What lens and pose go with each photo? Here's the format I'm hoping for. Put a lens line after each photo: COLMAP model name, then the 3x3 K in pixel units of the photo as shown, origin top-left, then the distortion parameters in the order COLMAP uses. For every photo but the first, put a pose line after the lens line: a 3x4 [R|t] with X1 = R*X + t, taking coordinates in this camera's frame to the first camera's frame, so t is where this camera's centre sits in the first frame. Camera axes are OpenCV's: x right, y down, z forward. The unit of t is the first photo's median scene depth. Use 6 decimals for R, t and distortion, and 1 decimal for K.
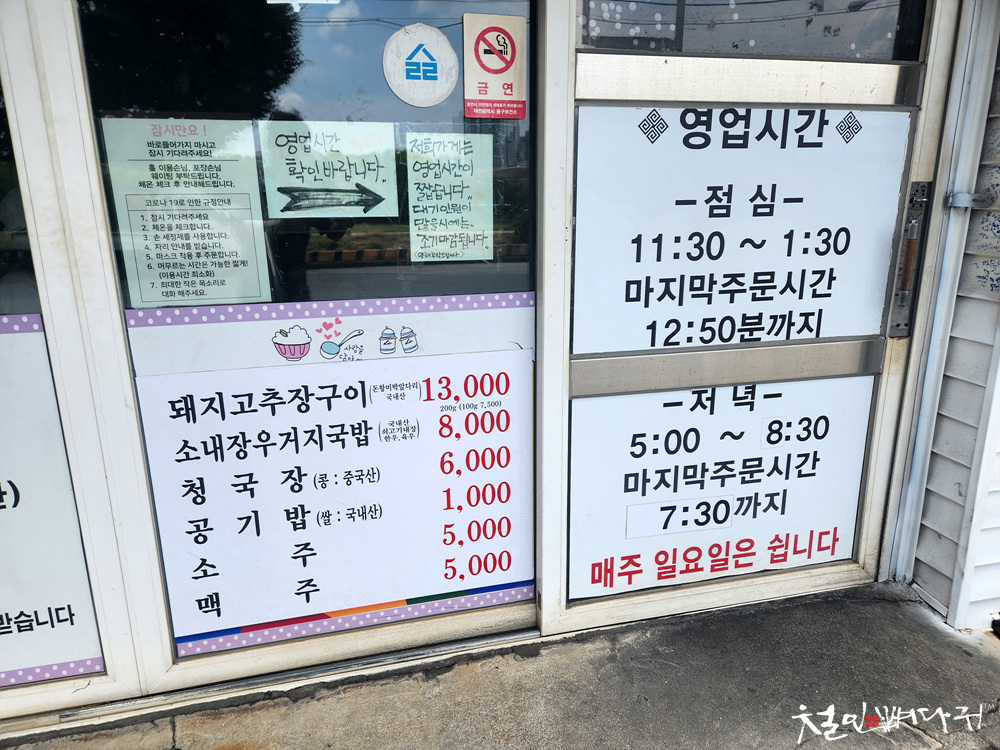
lens RADIAL K [[692.3, 0, 476.3], [0, 692.3, 397.8], [0, 0, 1]] dist [0.059965, -0.007397]
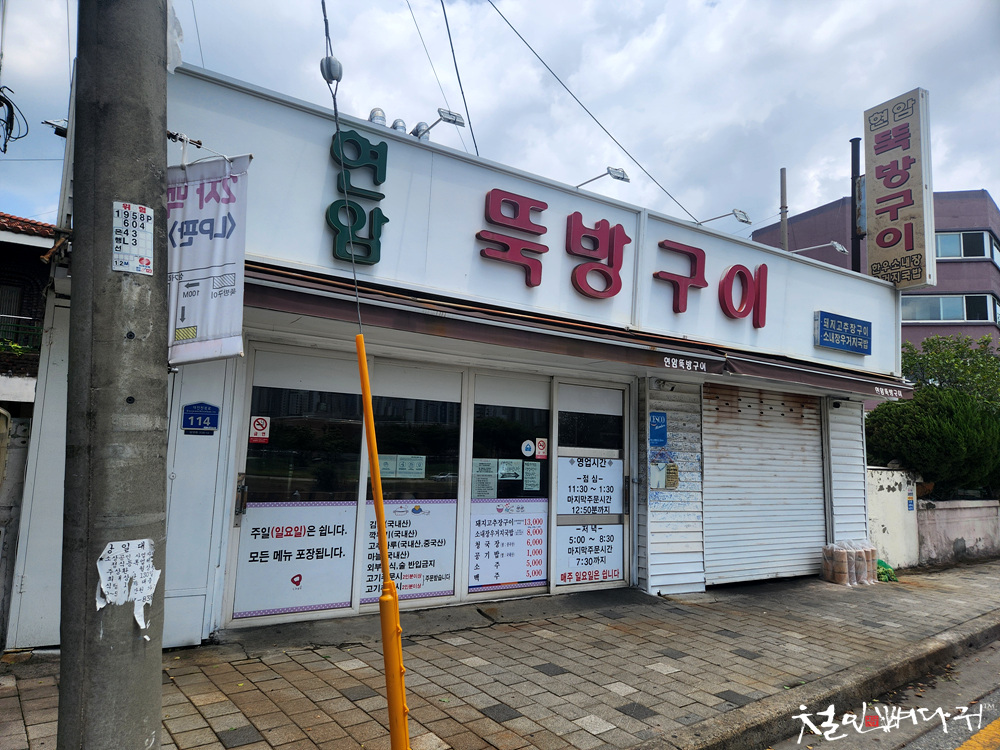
lens RADIAL K [[692.3, 0, 508.0], [0, 692.3, 379.4], [0, 0, 1]] dist [0.059965, -0.007397]
pose [[0.938534, 0.083489, 0.334938, -1.530266], [0.046683, 0.930696, -0.362802, 0.652573], [-0.342015, 0.356137, 0.869593, -2.665456]]
